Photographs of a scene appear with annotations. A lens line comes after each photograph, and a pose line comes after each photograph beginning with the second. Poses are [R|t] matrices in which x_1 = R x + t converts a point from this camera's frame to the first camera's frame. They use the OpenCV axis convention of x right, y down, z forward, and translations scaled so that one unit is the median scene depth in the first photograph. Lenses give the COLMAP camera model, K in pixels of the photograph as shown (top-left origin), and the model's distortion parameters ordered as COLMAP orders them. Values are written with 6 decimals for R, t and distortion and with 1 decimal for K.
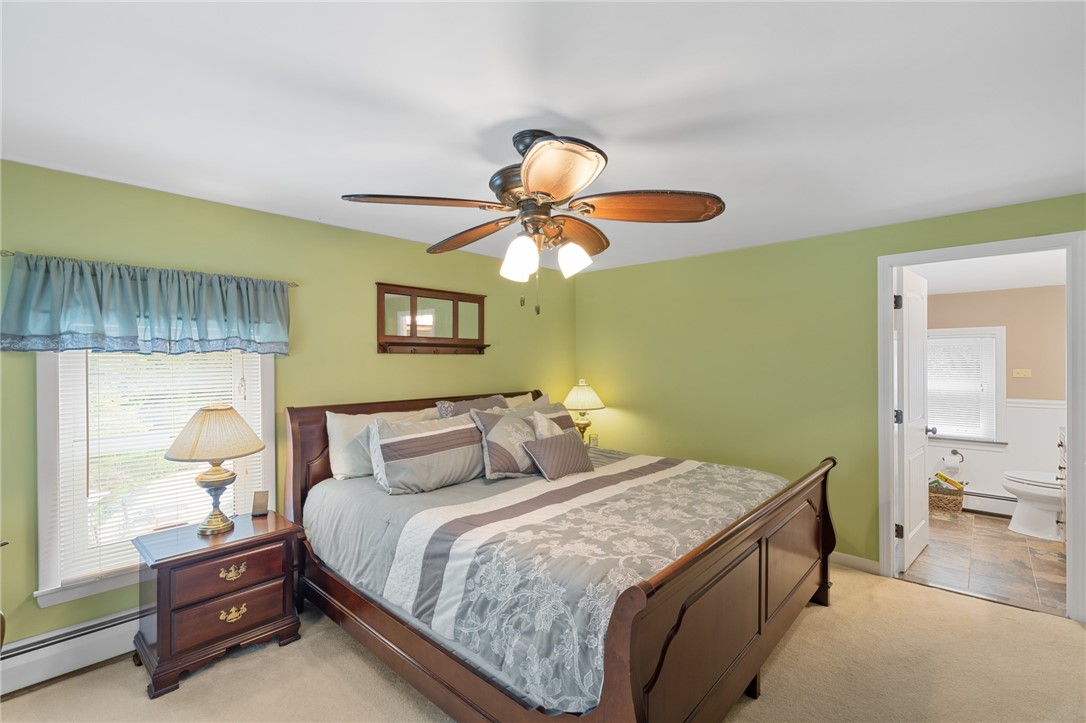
lens RADIAL K [[492.9, 0, 540.7], [0, 492.9, 362.3], [0, 0, 1]] dist [-0.001678, 0.000492]
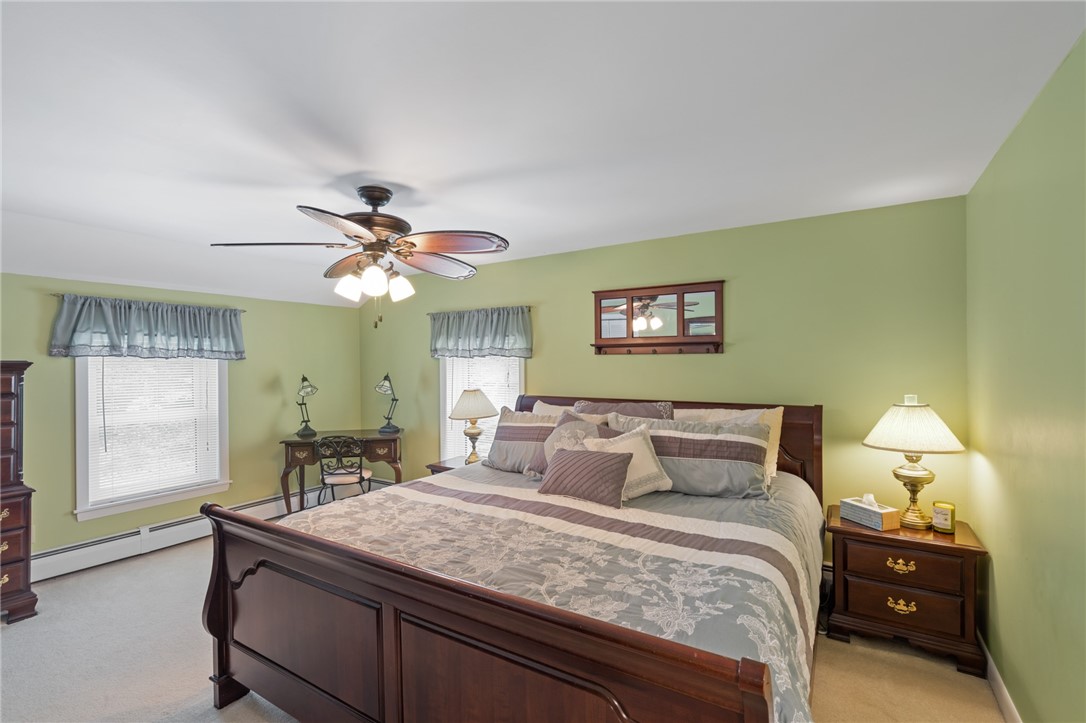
lens RADIAL K [[481.4, 0, 544.3], [0, 481.4, 407.8], [0, 0, 1]] dist [-0.000053, 0.000134]
pose [[0.191241, 0.112765, -0.975044, 0.796438], [0.009457, 0.993121, 0.116710, -0.029188], [0.981498, -0.031541, 0.188859, 0.721176]]
